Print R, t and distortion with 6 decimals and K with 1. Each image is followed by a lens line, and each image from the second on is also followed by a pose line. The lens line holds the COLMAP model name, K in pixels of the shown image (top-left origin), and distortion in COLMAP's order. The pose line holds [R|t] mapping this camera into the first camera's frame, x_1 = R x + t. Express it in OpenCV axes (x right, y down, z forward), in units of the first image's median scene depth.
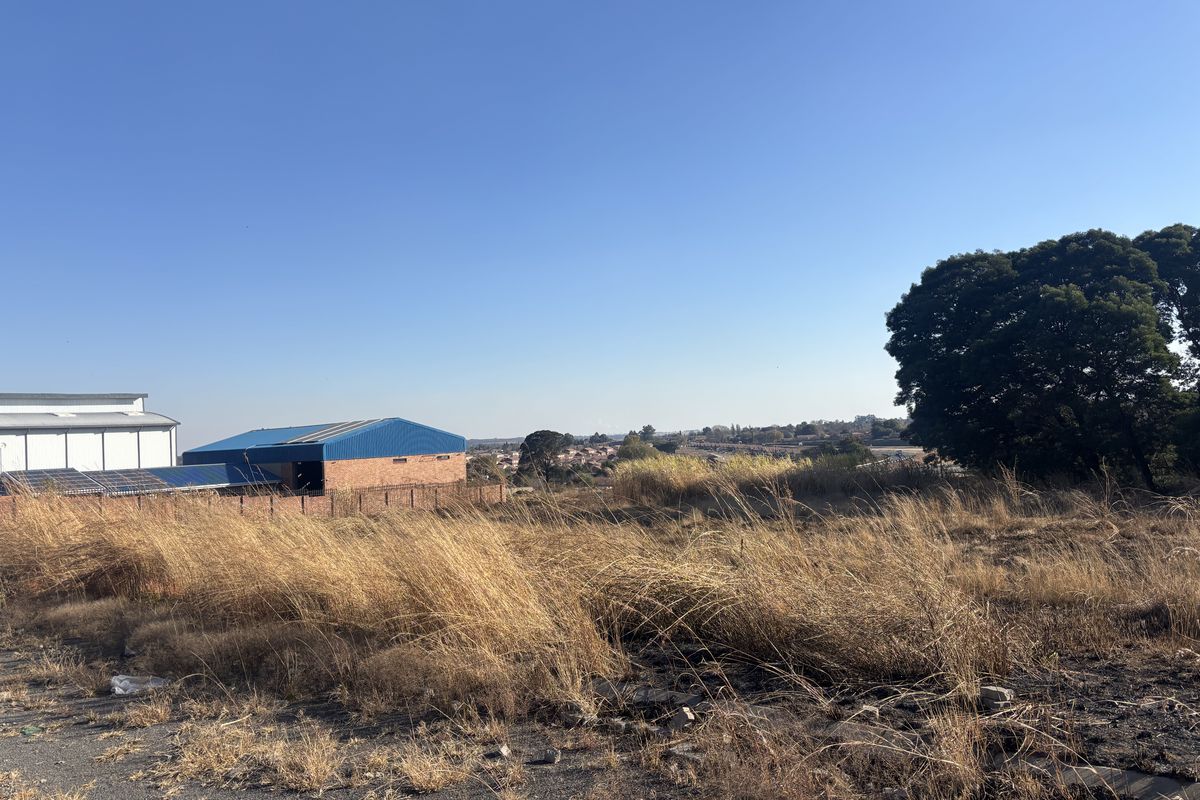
lens RADIAL K [[883.9, 0, 611.2], [0, 883.9, 406.7], [0, 0, 1]] dist [0.031677, -0.018727]
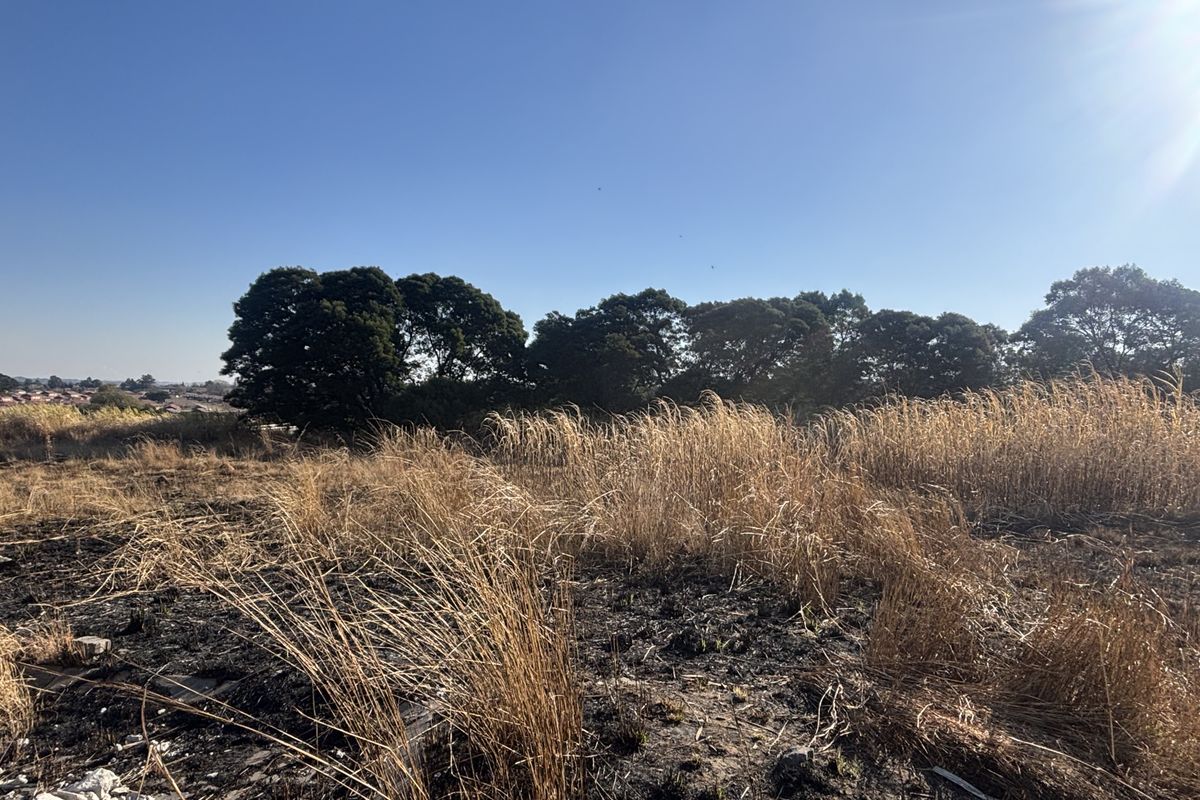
lens RADIAL K [[701.3, 0, 602.9], [0, 701.3, 398.0], [0, 0, 1]] dist [0.012604, -0.019463]
pose [[0.829649, 0.068762, 0.554034, 0.245196], [-0.085880, 0.996293, 0.004951, -0.023673], [-0.551640, -0.051689, 0.832479, -0.189951]]
